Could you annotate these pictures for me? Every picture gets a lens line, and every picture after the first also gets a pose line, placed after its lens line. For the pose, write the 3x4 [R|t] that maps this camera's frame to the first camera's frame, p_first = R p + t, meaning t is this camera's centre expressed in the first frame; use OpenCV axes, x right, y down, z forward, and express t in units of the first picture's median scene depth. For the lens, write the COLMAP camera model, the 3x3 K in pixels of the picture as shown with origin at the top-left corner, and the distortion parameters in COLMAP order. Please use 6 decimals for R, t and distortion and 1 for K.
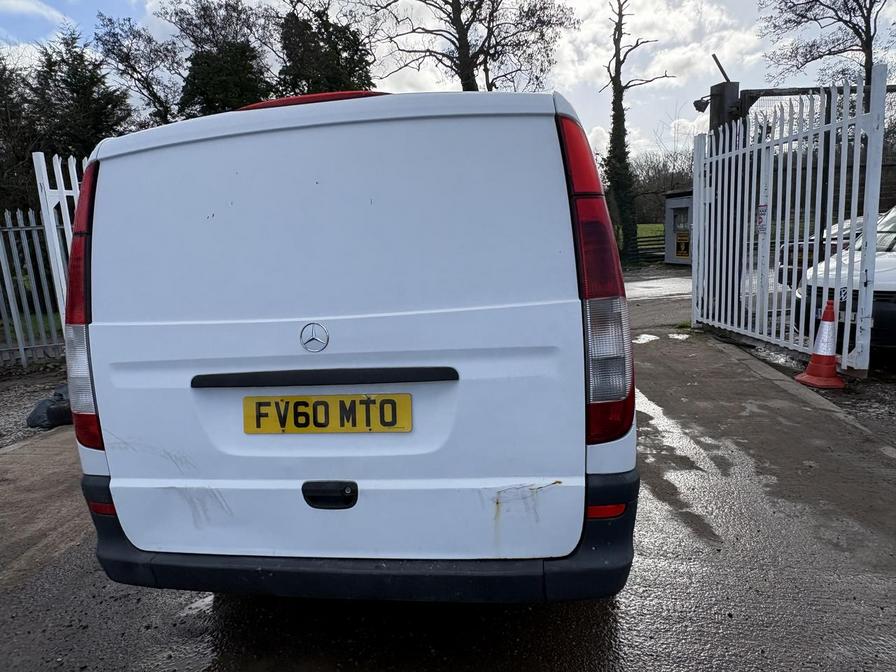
lens RADIAL K [[575.5, 0, 445.0], [0, 575.5, 339.8], [0, 0, 1]] dist [0.008956, -0.006810]
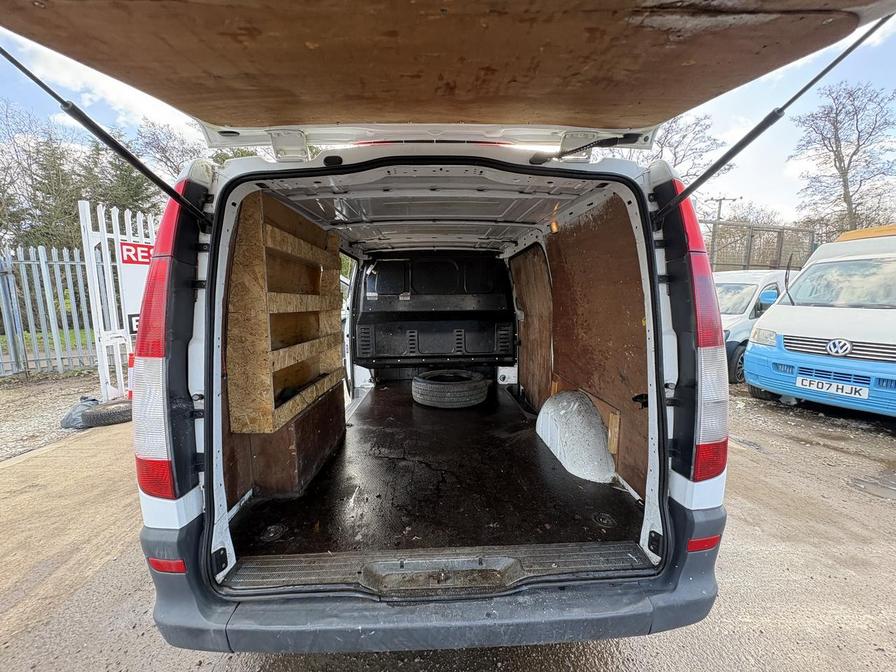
lens RADIAL K [[356.8, 0, 445.5], [0, 356.8, 334.7], [0, 0, 1]] dist [-0.000281, 0.000207]
pose [[0.980869, 0.031338, 0.192130, -0.080018], [-0.020901, 0.998206, -0.056112, -0.010879], [-0.193544, 0.051023, 0.979764, 0.100073]]
